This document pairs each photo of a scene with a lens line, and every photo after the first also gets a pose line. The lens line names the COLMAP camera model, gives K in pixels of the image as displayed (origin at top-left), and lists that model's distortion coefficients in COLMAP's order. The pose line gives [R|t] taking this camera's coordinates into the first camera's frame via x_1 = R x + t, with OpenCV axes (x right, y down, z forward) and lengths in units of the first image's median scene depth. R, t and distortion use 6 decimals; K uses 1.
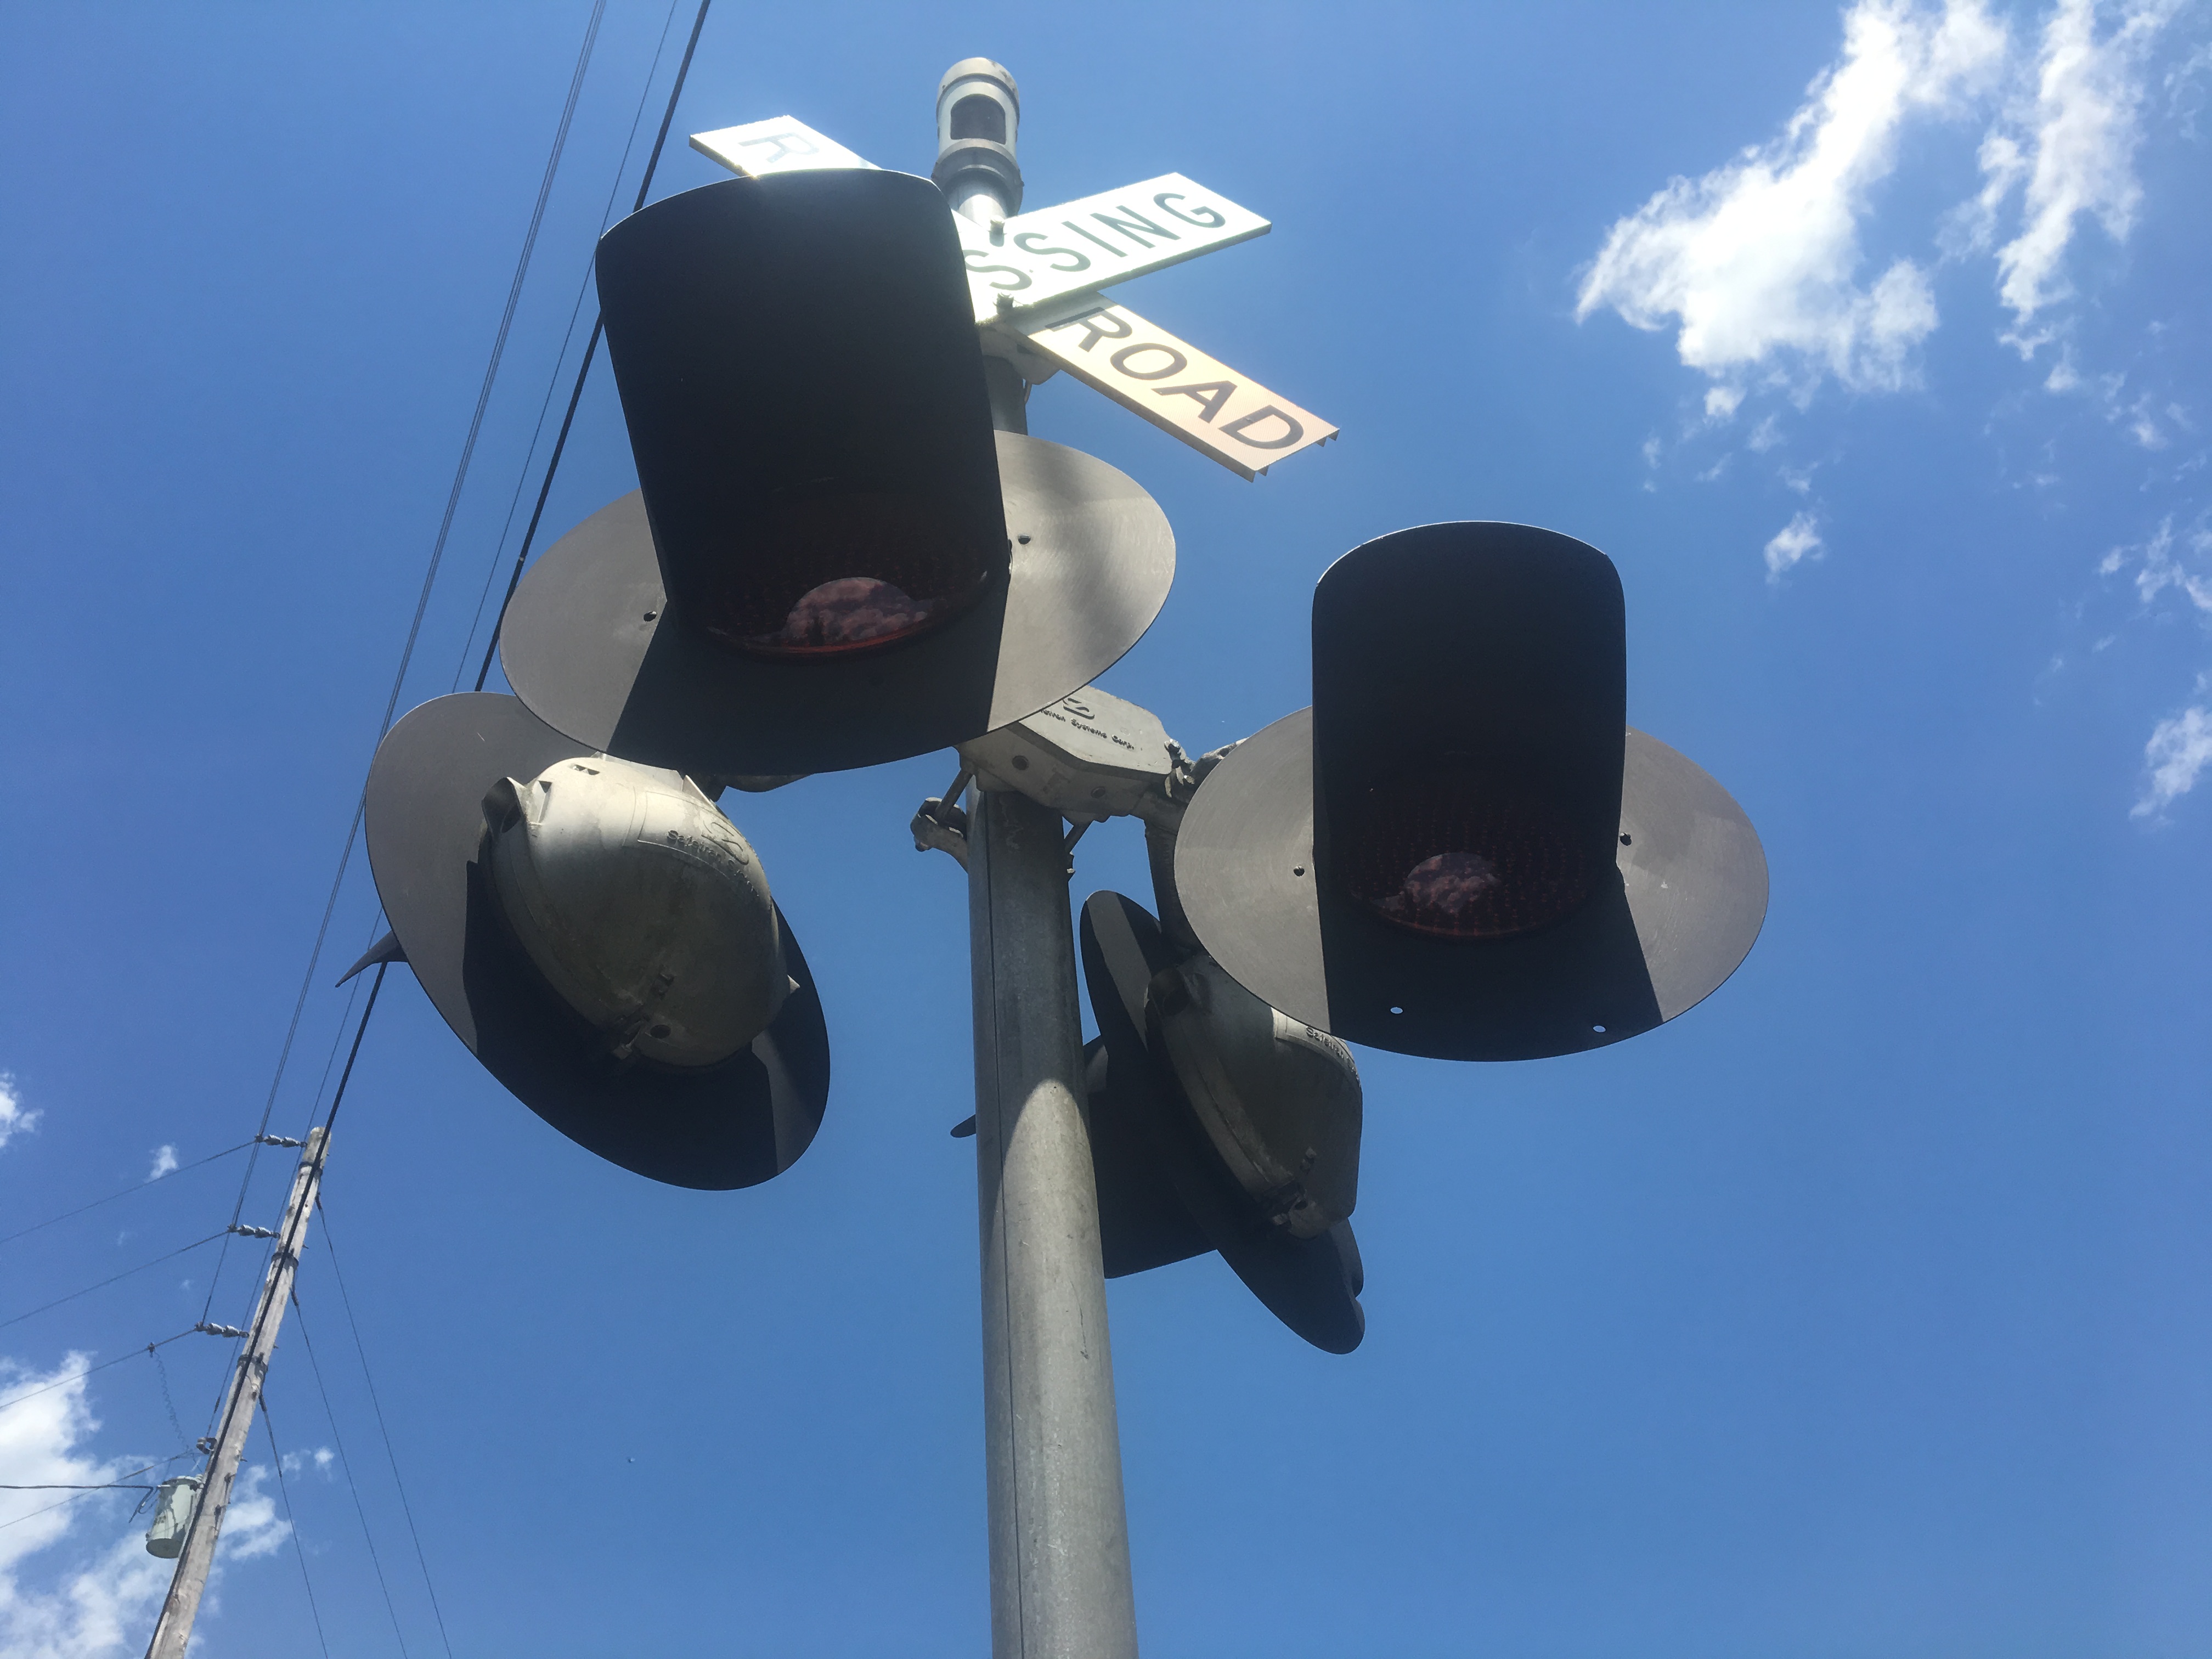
lens RADIAL K [[1901.3, 0, 1079.8], [0, 1901.3, 823.6], [0, 0, 1]] dist [0.074648, -0.113125]
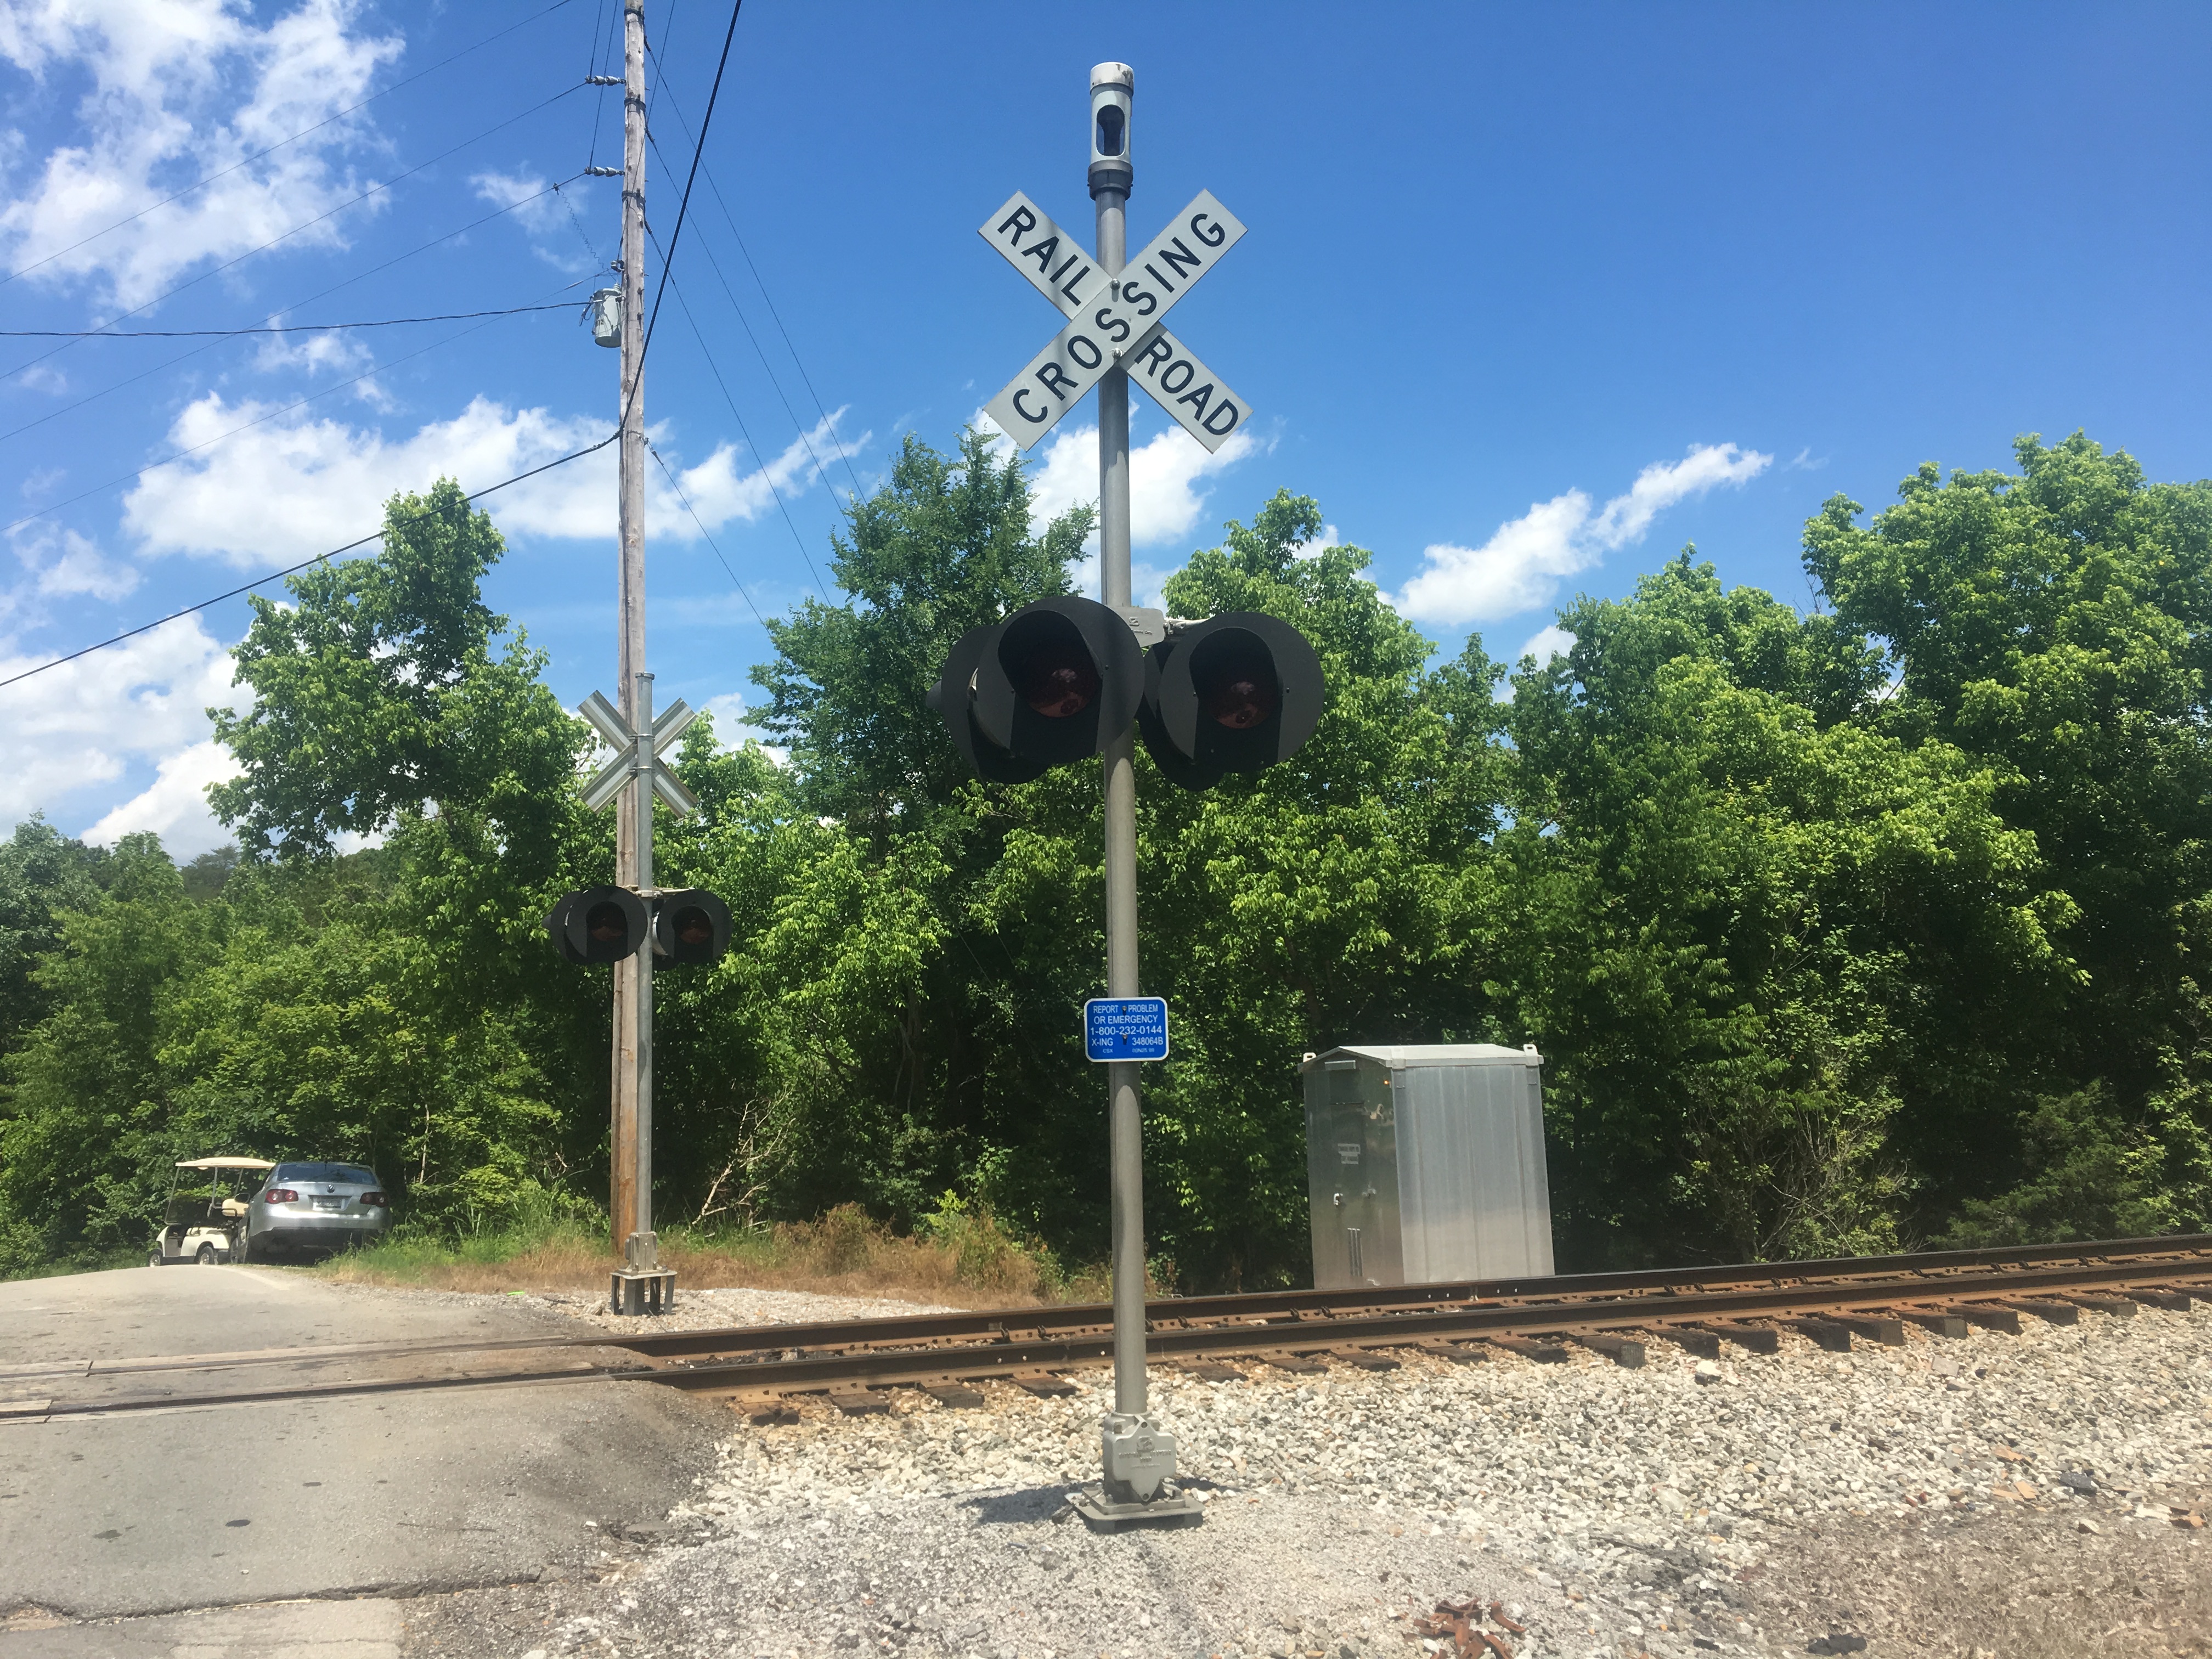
lens RADIAL K [[1884.7, 0, 1066.3], [0, 1884.7, 828.3], [0, 0, 1]] dist [0.108057, -0.190427]
pose [[0.990978, 0.037570, -0.128655, 0.038216], [0.057004, 0.750617, 0.658273, -0.235585], [0.121302, -0.659668, 0.741703, -0.196885]]
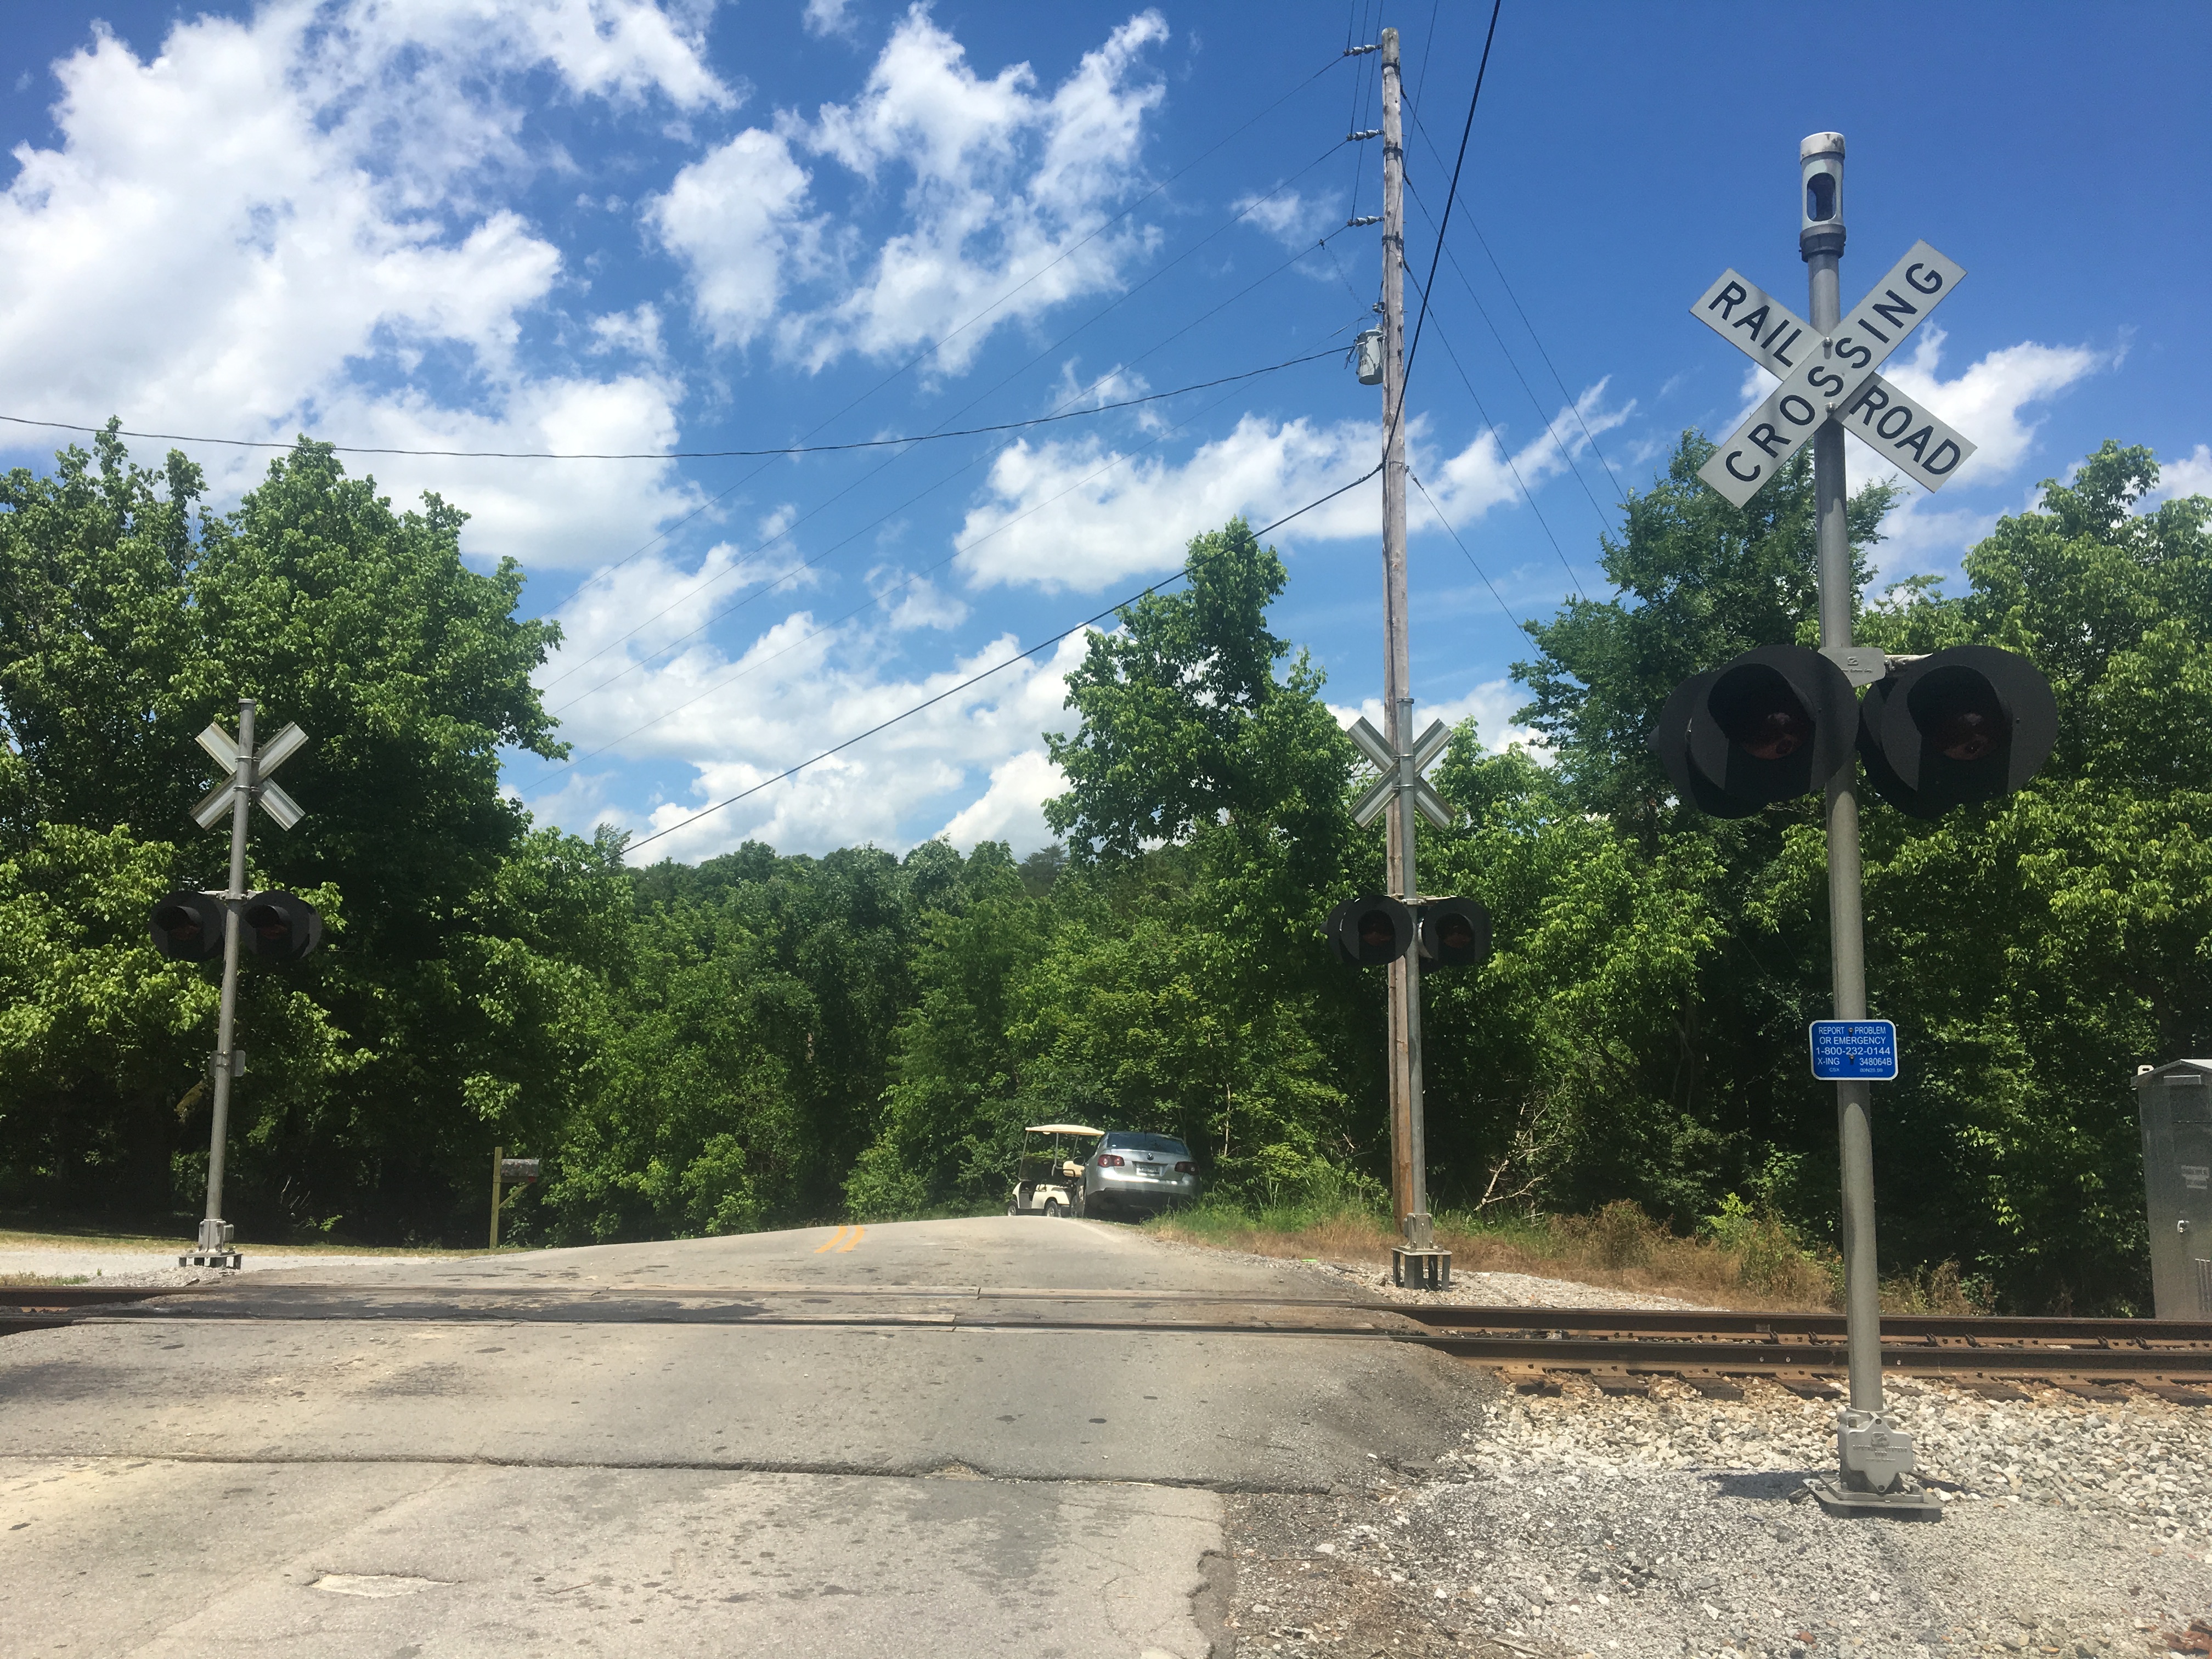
lens RADIAL K [[1871.5, 0, 1051.2], [0, 1871.5, 822.9], [0, 0, 1]] dist [0.088425, -0.137014]
pose [[0.856021, 0.013947, -0.516753, 0.064572], [0.336719, 0.743442, 0.577853, -0.280660], [0.392235, -0.668655, 0.631706, -0.229484]]
